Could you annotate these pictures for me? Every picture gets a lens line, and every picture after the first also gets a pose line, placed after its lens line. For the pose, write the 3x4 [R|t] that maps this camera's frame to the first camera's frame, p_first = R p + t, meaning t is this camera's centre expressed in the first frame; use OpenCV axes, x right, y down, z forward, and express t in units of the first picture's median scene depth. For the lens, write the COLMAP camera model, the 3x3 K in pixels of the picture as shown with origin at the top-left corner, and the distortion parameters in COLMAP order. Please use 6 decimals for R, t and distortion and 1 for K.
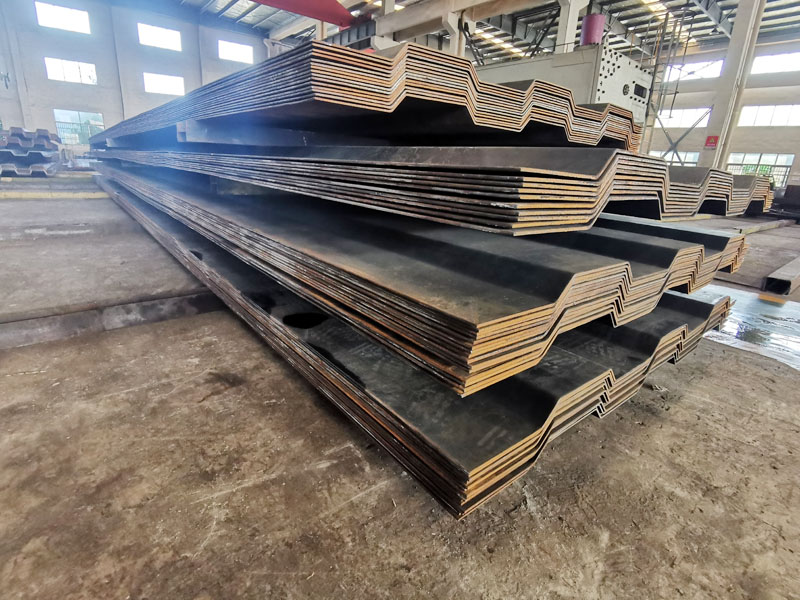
lens RADIAL K [[410.8, 0, 400.0], [0, 410.8, 300.0], [0, 0, 1]] dist [-0.031075, 0.000326]
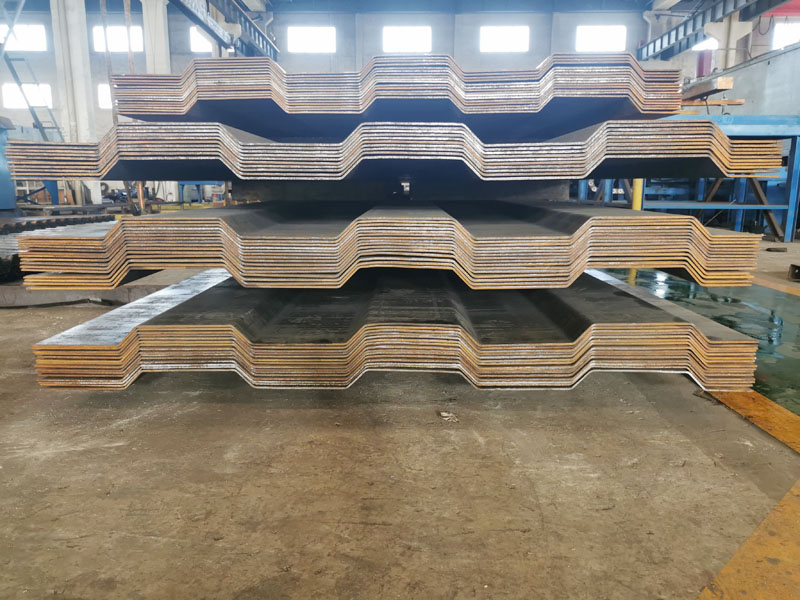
lens RADIAL K [[637.3, 0, 400.0], [0, 637.3, 300.0], [0, 0, 1]] dist [0.006387, -0.000655]
pose [[0.767006, 0.058557, -0.638963, 0.285751], [-0.157491, 0.982545, -0.099007, 0.029889], [0.622012, 0.176569, 0.762840, 0.004395]]
